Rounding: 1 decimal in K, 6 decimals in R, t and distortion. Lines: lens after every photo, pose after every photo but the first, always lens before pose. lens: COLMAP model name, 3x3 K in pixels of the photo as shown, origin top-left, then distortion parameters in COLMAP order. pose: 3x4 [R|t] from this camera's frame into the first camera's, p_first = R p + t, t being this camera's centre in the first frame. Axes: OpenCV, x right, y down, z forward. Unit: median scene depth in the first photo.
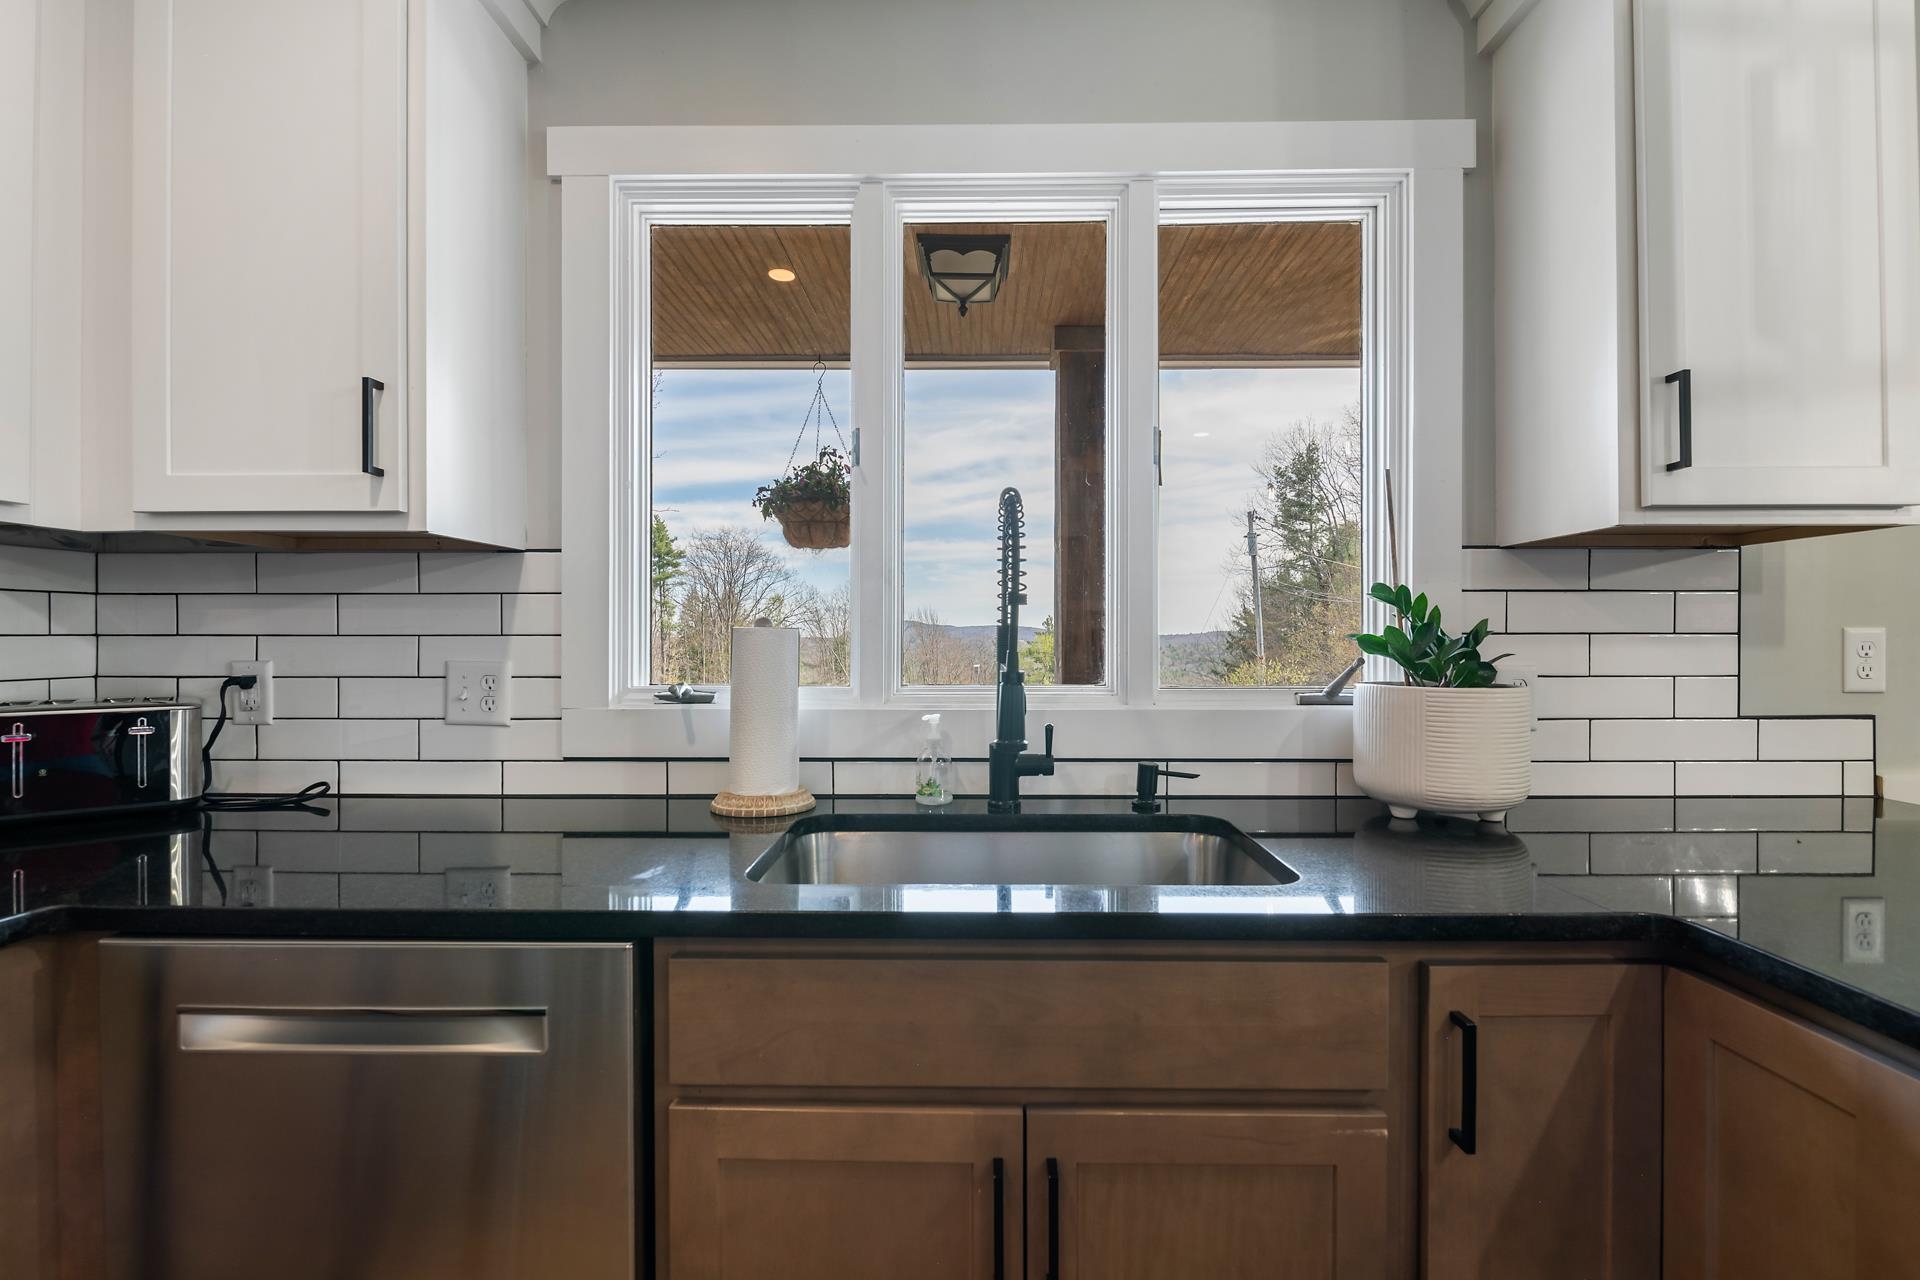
lens RADIAL K [[838.2, 0, 962.7], [0, 838.2, 639.7], [0, 0, 1]] dist [0.001942, -0.006183]
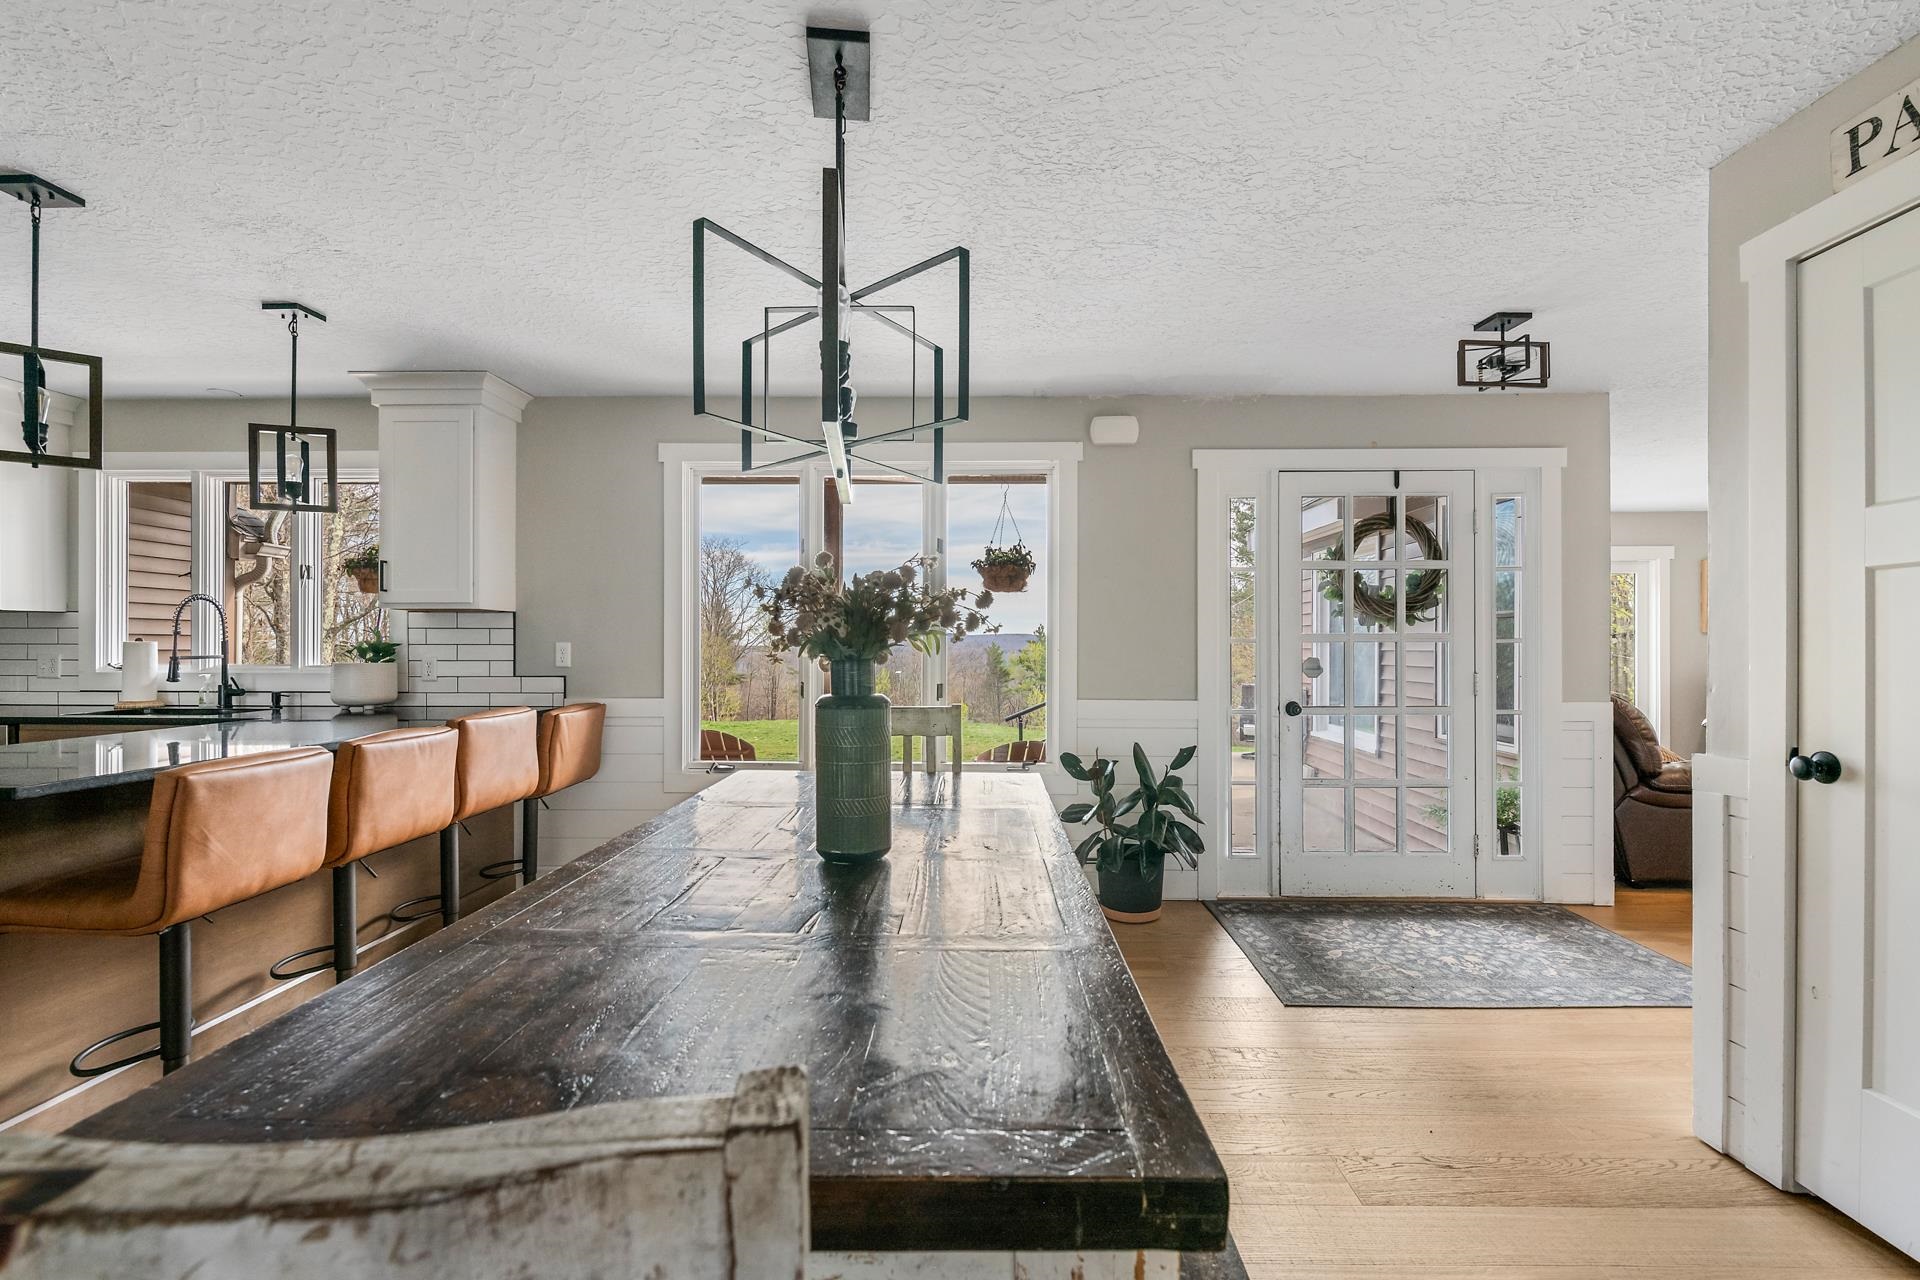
lens RADIAL K [[838.2, 0, 967.4], [0, 838.2, 640.0], [0, 0, 1]] dist [0.001942, -0.006183]
pose [[0.999946, 0.002431, -0.010086, 2.358908], [-0.002534, 0.999945, -0.010183, 0.001289], [0.010061, 0.010208, 0.999897, -1.606760]]
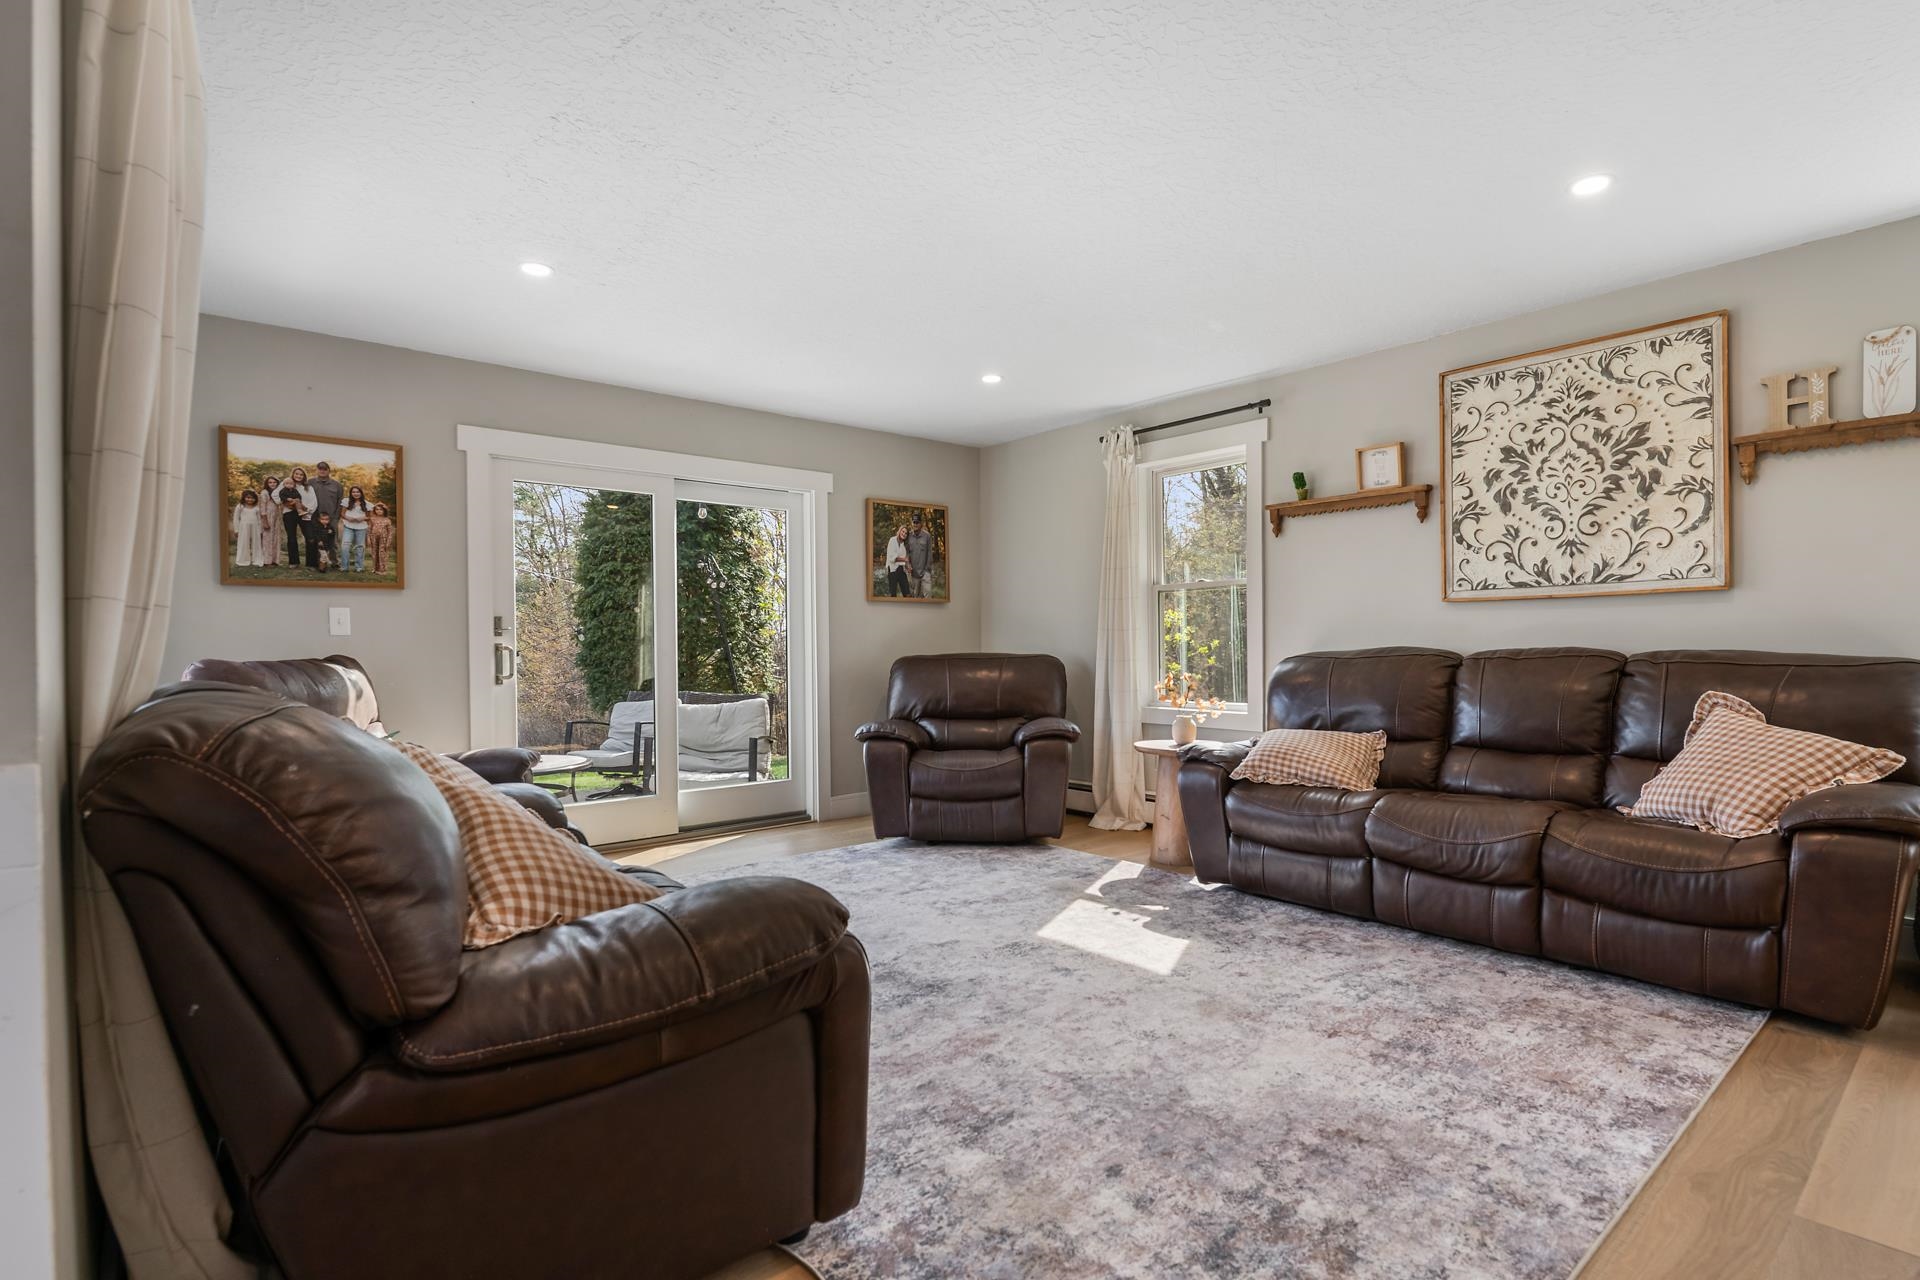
lens RADIAL K [[931.2, 0, 948.0], [0, 931.2, 655.1], [0, 0, 1]] dist [-0.004100, -0.002651]
pose [[0.758561, -0.011750, 0.651496, 4.282739], [0.011562, 0.999923, 0.004572, 0.092133], [-0.651499, 0.004064, 0.758639, 0.149296]]
